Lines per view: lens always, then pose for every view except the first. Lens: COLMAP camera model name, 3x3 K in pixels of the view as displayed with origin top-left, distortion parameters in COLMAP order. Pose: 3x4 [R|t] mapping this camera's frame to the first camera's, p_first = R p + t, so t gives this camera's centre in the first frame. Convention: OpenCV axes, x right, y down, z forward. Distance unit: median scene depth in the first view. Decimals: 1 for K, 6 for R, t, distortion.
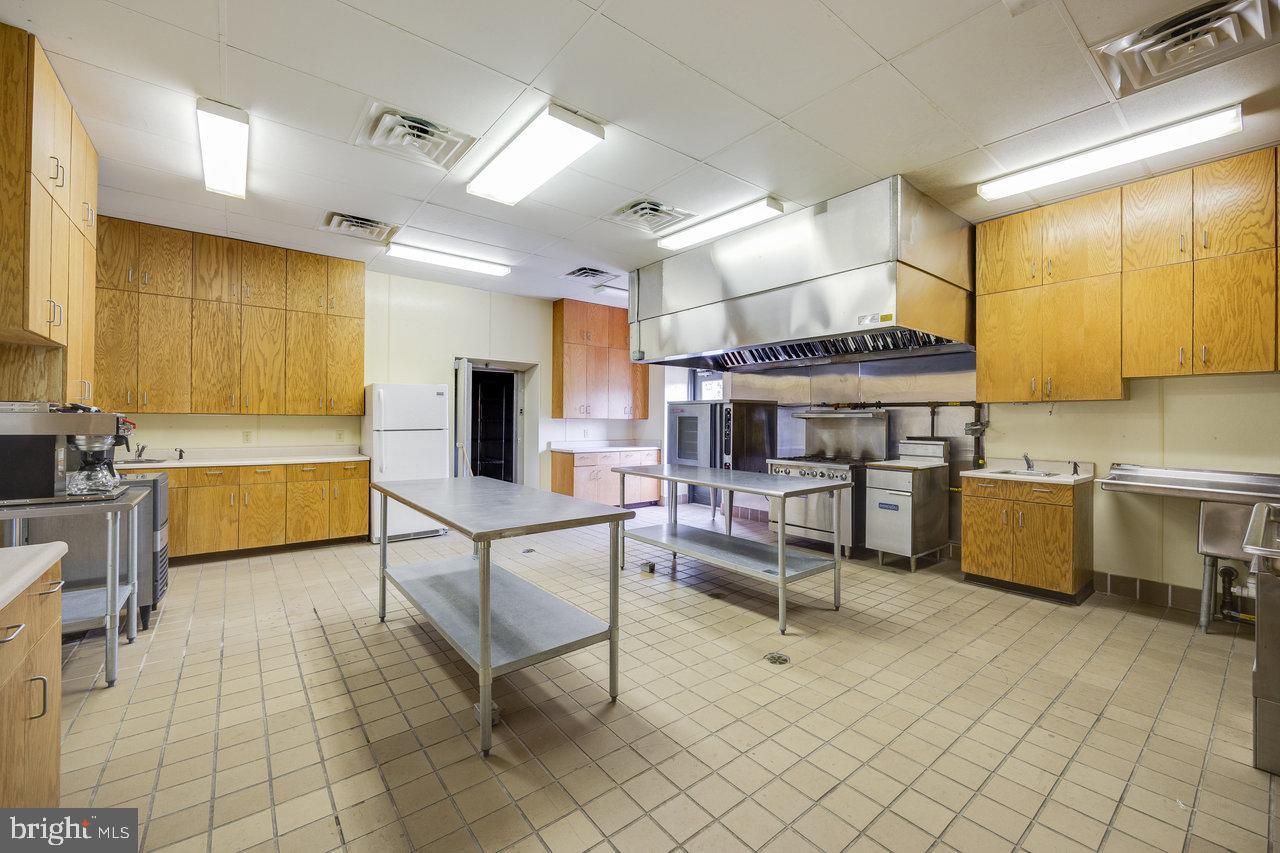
lens RADIAL K [[511.2, 0, 643.1], [0, 511.2, 420.4], [0, 0, 1]] dist [-0.001973, -0.000340]
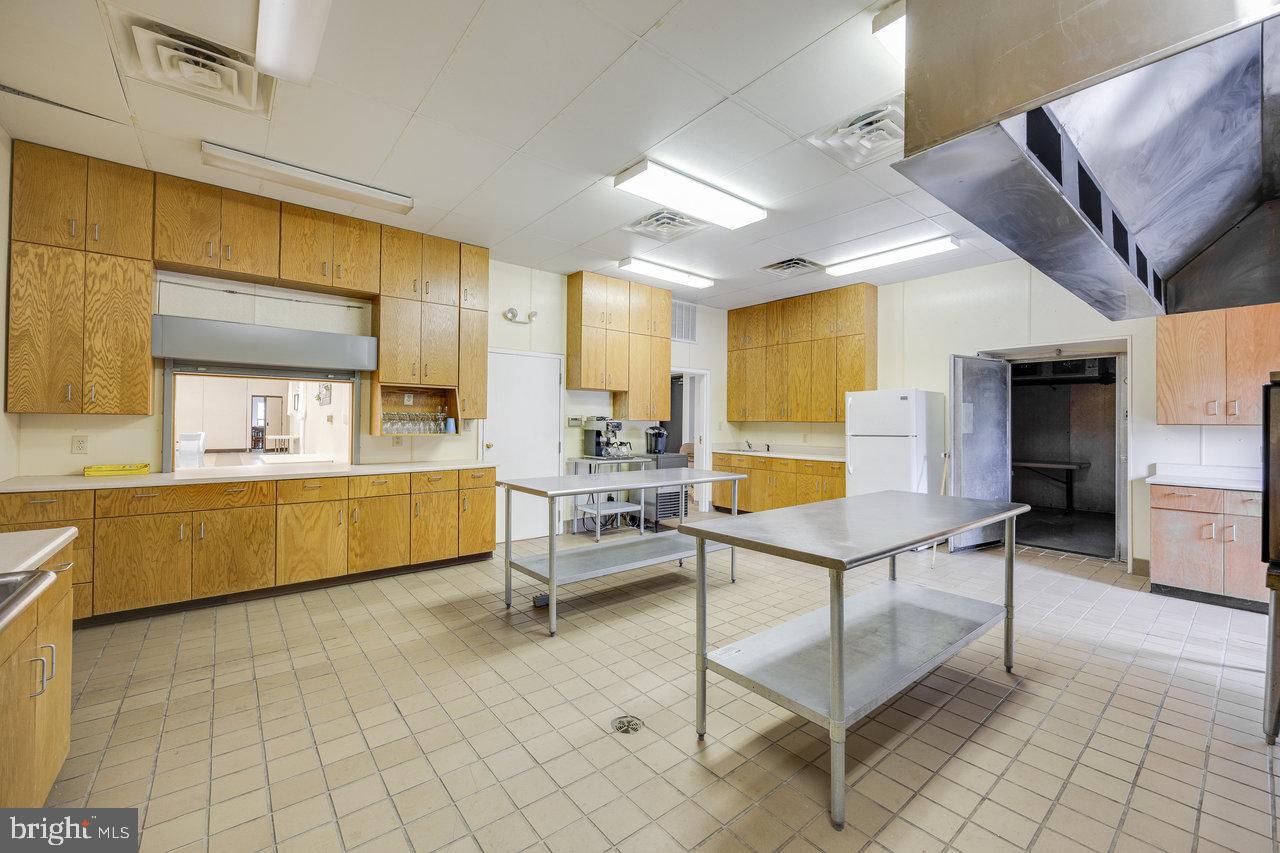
lens RADIAL K [[511.2, 0, 643.1], [0, 511.2, 420.4], [0, 0, 1]] dist [-0.001973, -0.000340]
pose [[0.012623, -0.012531, -0.999842, 0.587442], [-0.008442, 0.999884, -0.012639, 0.005265], [0.999885, 0.008601, 0.012516, 0.563532]]
